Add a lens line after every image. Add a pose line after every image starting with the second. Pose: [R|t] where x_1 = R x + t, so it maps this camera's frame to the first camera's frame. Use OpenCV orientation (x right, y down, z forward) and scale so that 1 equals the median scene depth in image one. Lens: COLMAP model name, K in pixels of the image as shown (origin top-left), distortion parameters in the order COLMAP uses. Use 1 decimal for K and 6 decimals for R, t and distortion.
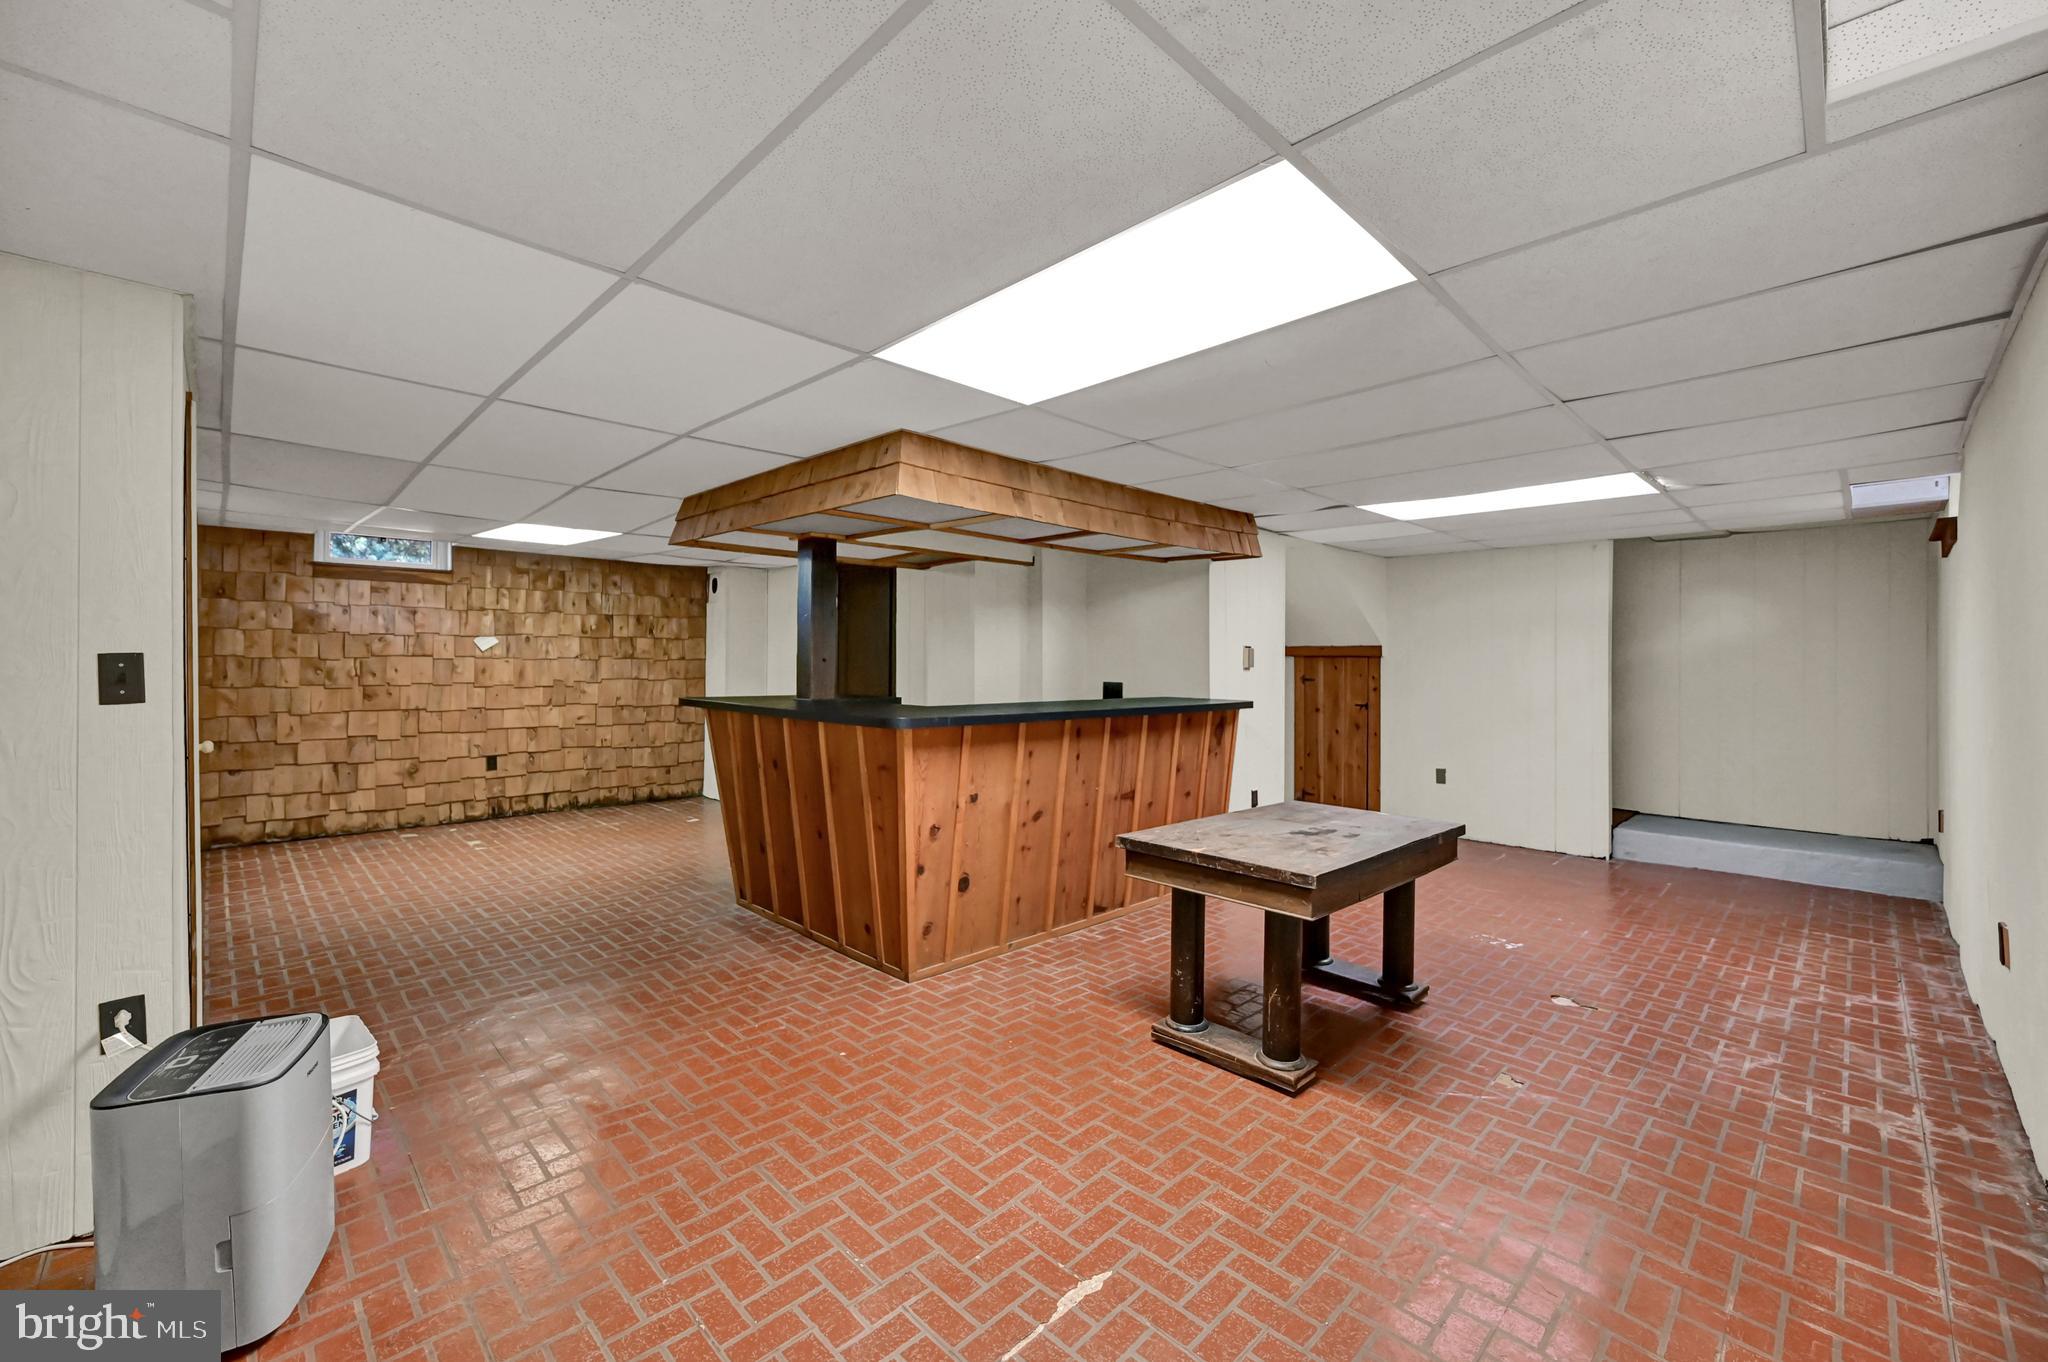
lens RADIAL K [[819.9, 0, 1029.9], [0, 819.9, 663.5], [0, 0, 1]] dist [0.003720, -0.000122]
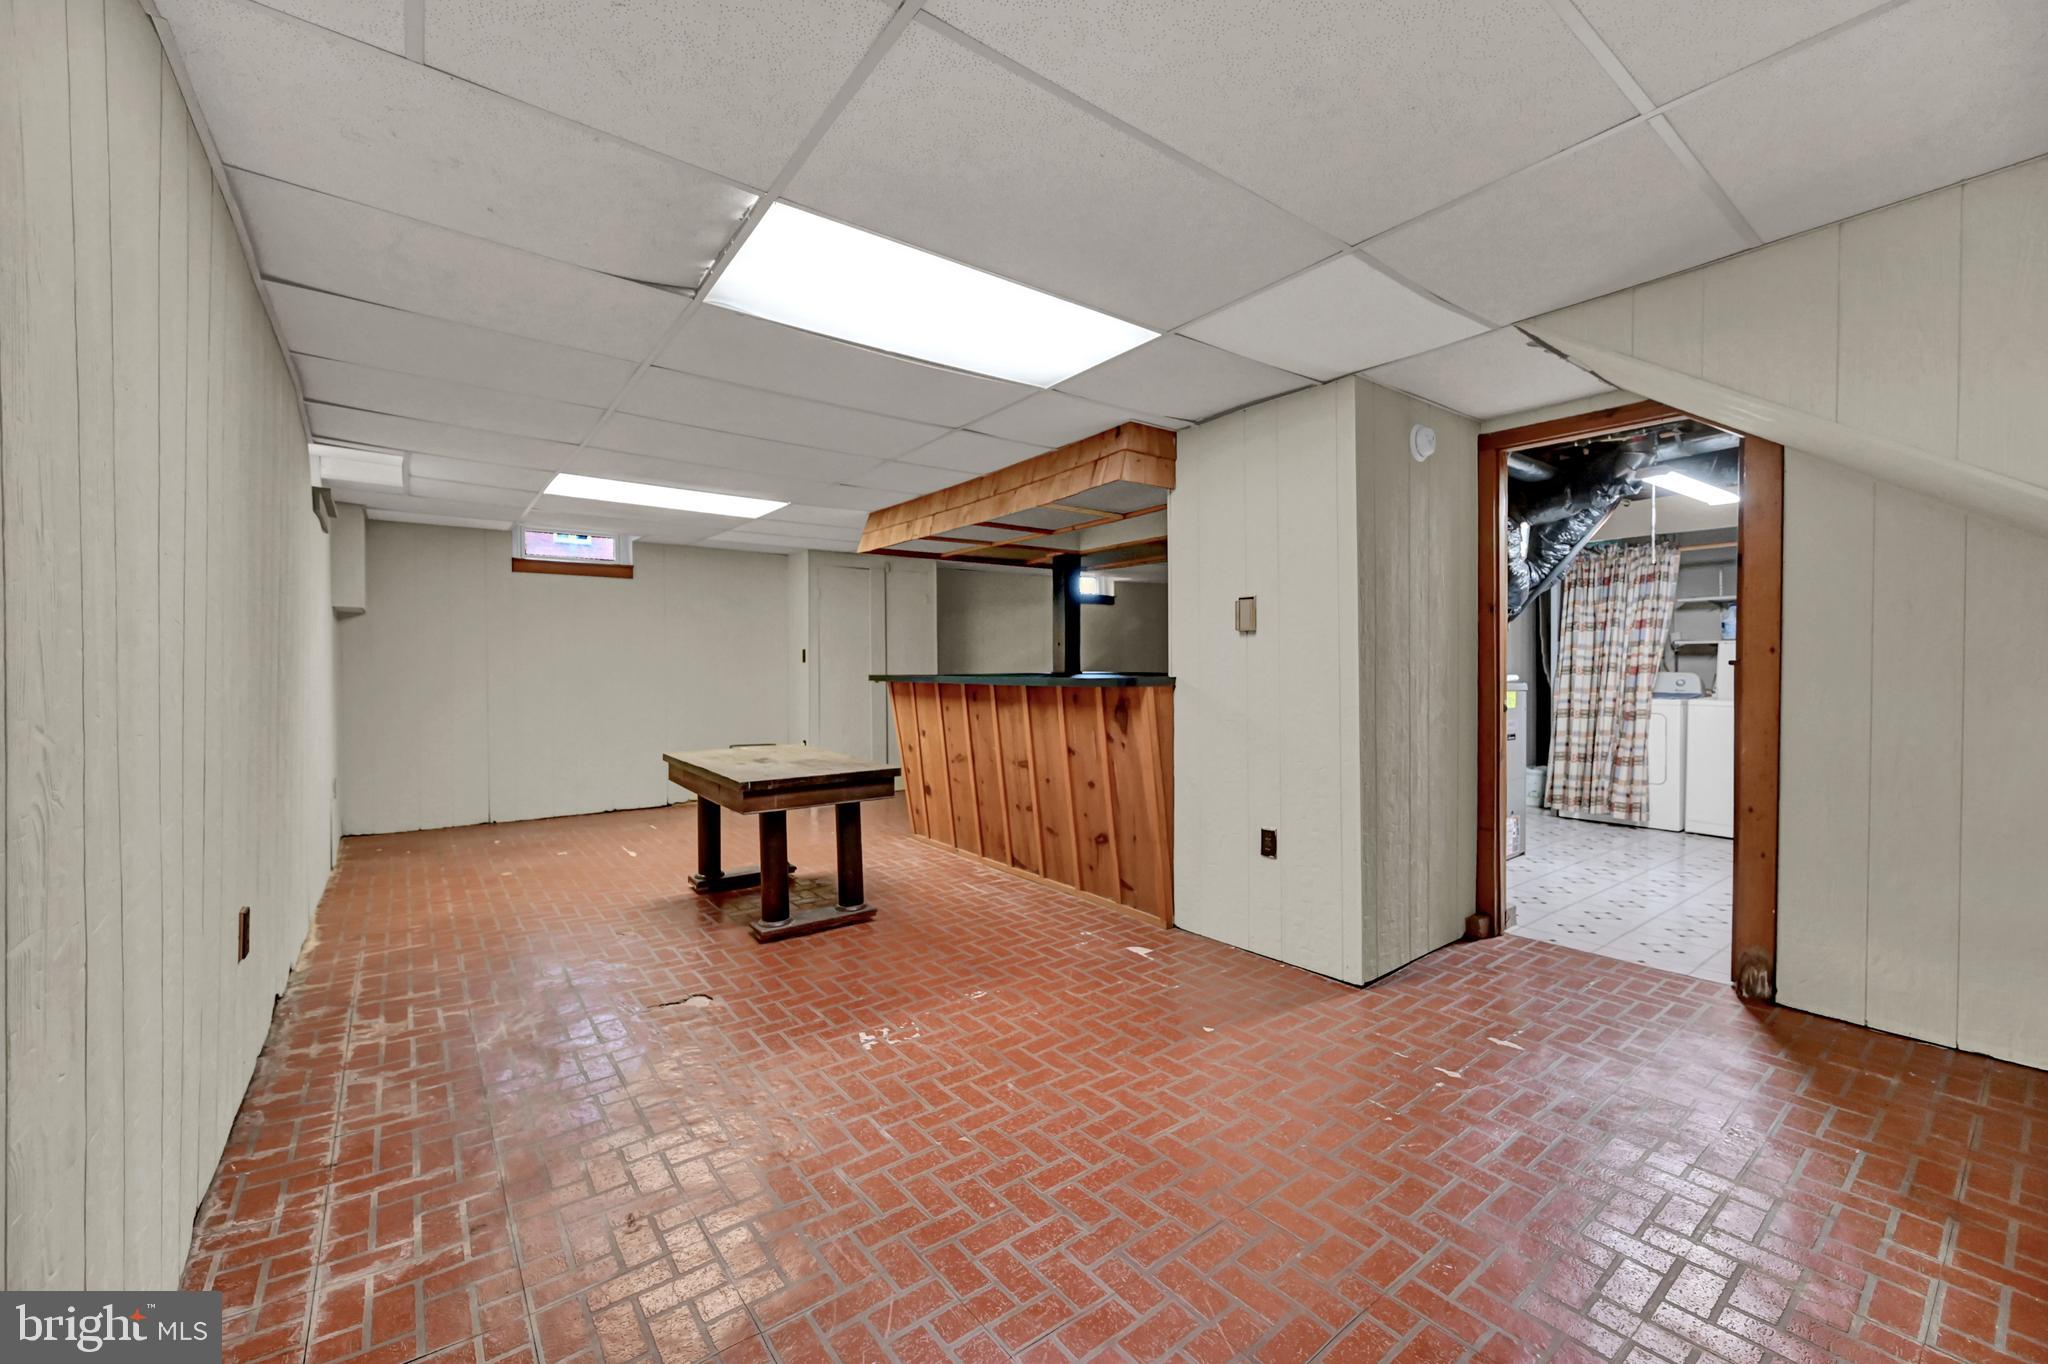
lens RADIAL K [[815.0, 0, 1030.2], [0, 815.0, 684.6], [0, 0, 1]] dist [0.000771, 0.000132]
pose [[-0.125144, 0.013657, -0.992045, 1.701892], [0.004071, 0.999904, 0.013251, 0.071560], [0.992130, -0.002380, -0.125188, 1.698643]]
